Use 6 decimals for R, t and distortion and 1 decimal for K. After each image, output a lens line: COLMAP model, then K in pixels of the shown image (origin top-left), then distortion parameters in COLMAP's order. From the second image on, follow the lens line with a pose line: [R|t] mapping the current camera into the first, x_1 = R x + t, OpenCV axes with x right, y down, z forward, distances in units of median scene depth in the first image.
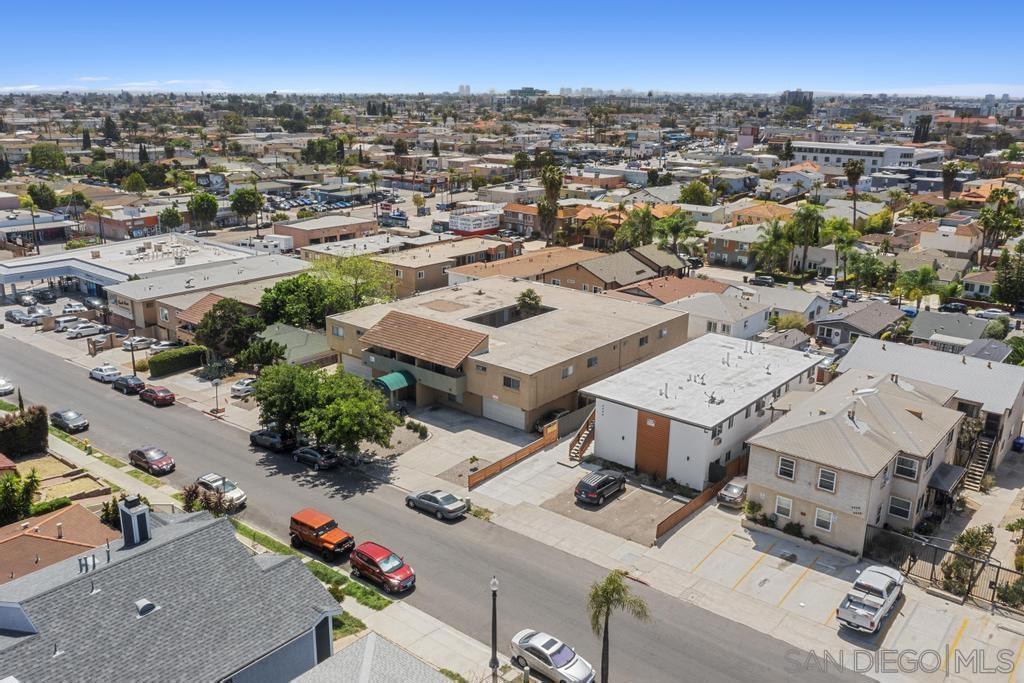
lens RADIAL K [[826.5, 0, 498.4], [0, 826.5, 340.5], [0, 0, 1]] dist [-0.004051, 0.001648]
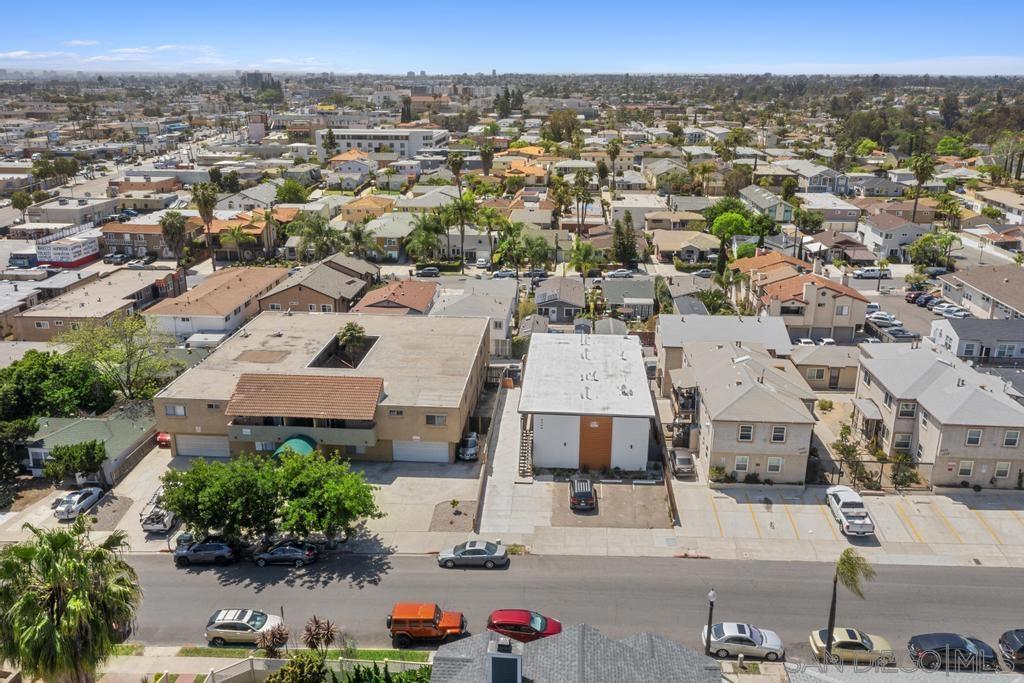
lens RADIAL K [[826.5, 0, 498.4], [0, 826.5, 340.5], [0, 0, 1]] dist [-0.004051, 0.001648]
pose [[0.816571, -0.189038, 0.545413, -0.461651], [0.177397, 0.981313, 0.074528, -0.107278], [-0.549310, 0.035897, 0.834847, 0.118026]]
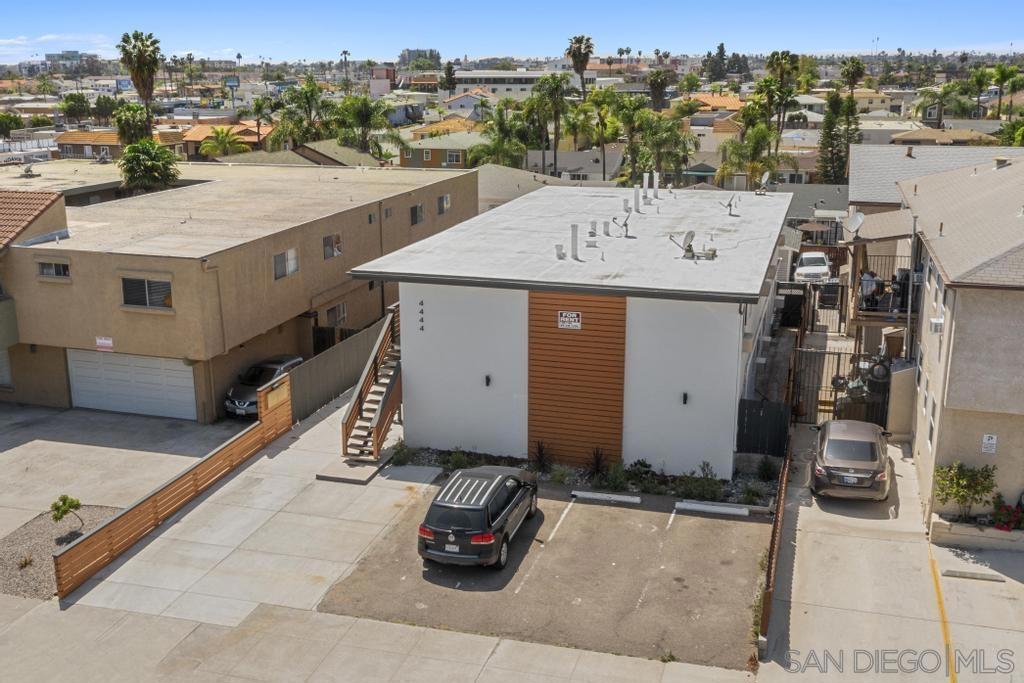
lens RADIAL K [[1057.5, 0, 475.4], [0, 1057.5, 340.5], [0, 0, 1]] dist [-0.005649, -0.000171]
pose [[0.925083, -0.113643, 0.362364, -0.022083], [0.125061, 0.992116, -0.008126, 0.096430], [-0.358583, 0.052835, 0.932001, 0.523076]]
